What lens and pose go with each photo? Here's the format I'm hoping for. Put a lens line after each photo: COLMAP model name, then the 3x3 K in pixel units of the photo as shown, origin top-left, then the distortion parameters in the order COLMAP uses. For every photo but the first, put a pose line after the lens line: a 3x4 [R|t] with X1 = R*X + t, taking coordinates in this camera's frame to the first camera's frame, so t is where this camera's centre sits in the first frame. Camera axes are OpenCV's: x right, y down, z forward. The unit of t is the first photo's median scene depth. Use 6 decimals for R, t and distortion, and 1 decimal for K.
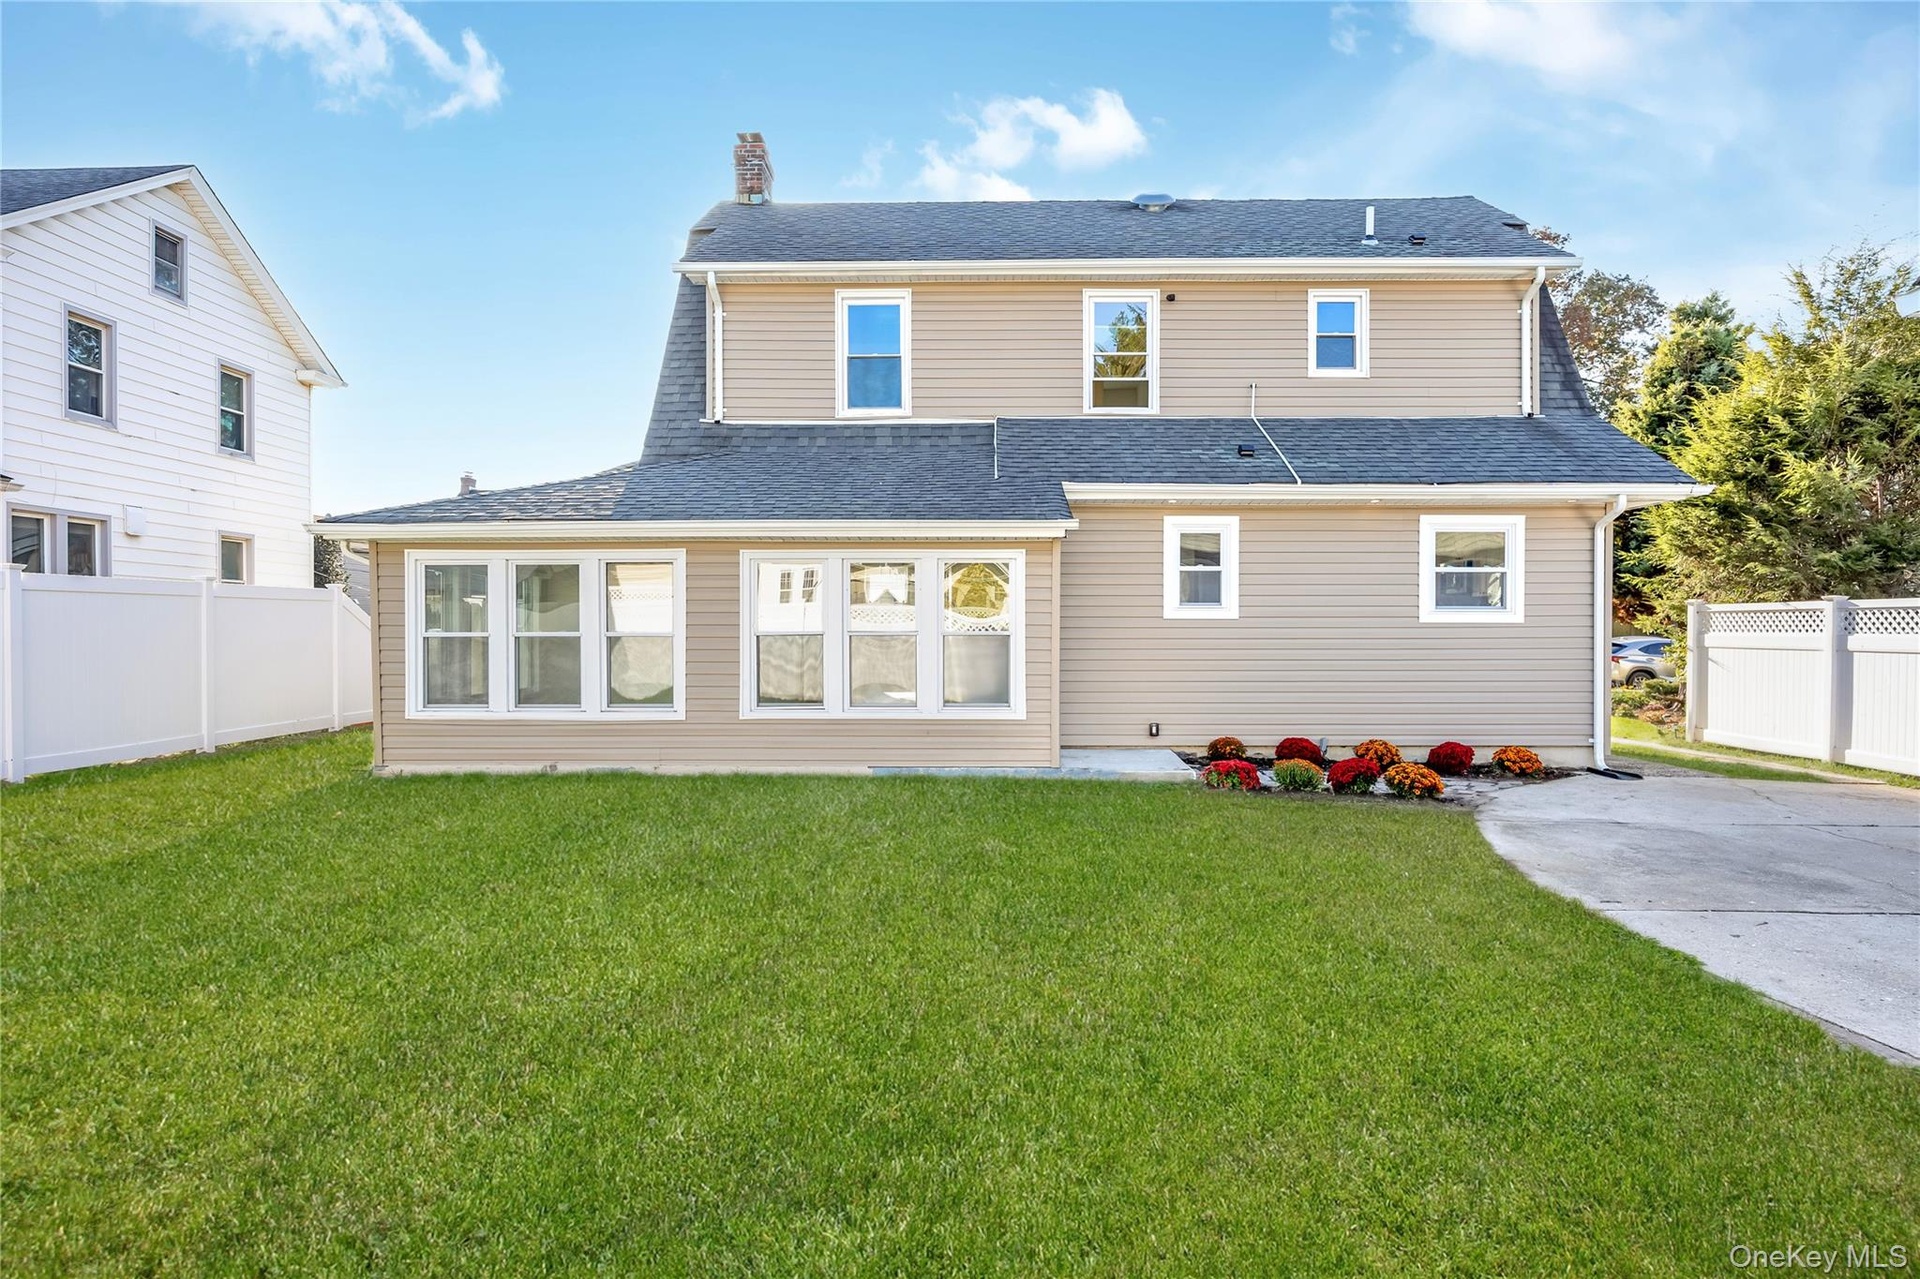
lens RADIAL K [[1102.9, 0, 958.6], [0, 1102.9, 644.9], [0, 0, 1]] dist [-0.000756, 0.000380]
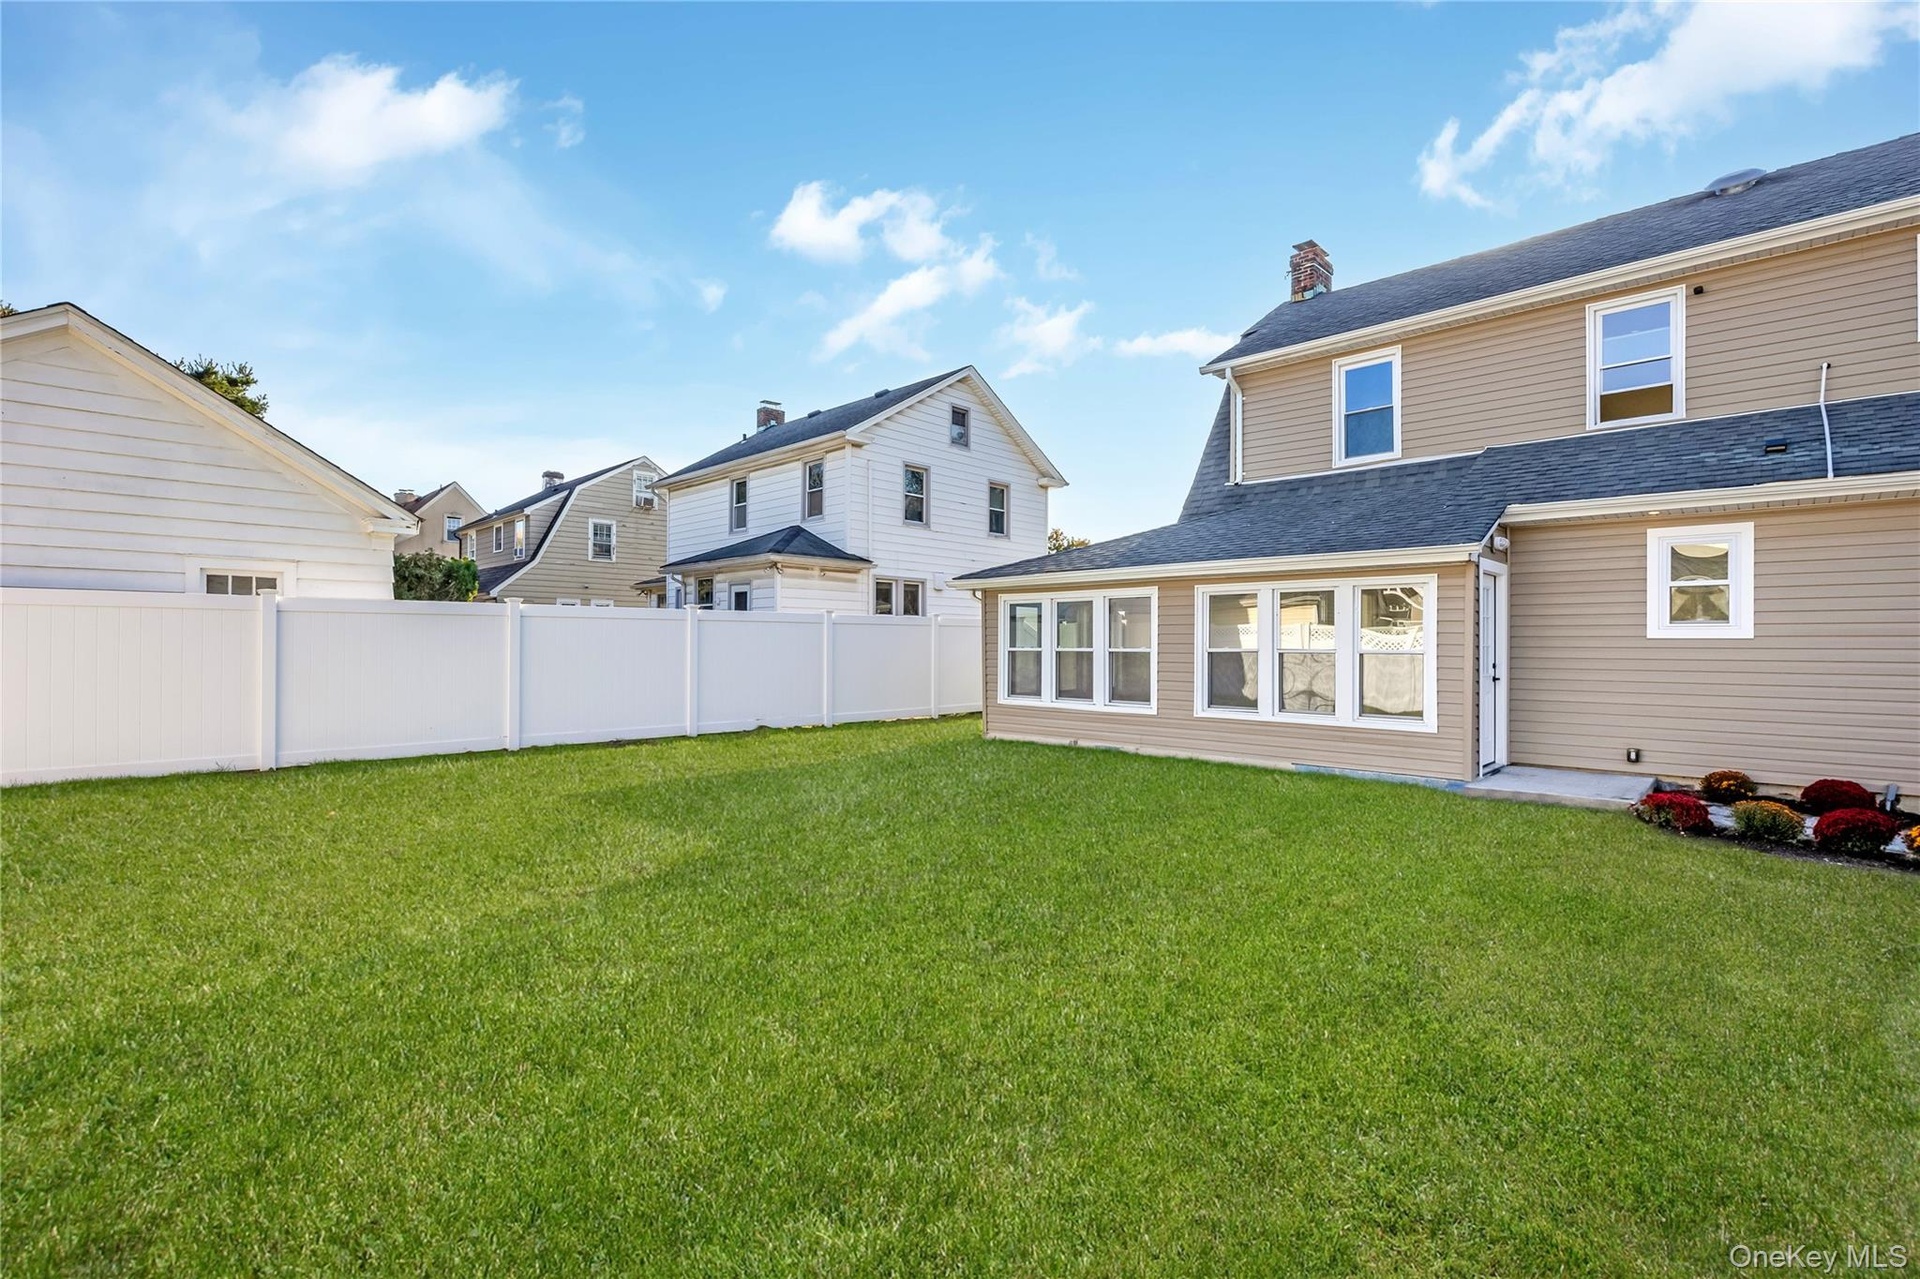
lens RADIAL K [[868.6, 0, 971.4], [0, 868.6, 643.0], [0, 0, 1]] dist [-0.000416, -0.000194]
pose [[0.736677, 0.002558, -0.676240, 0.235122], [-0.015367, 0.999798, -0.012959, -0.001143], [0.676071, 0.019938, 0.736567, 0.059049]]
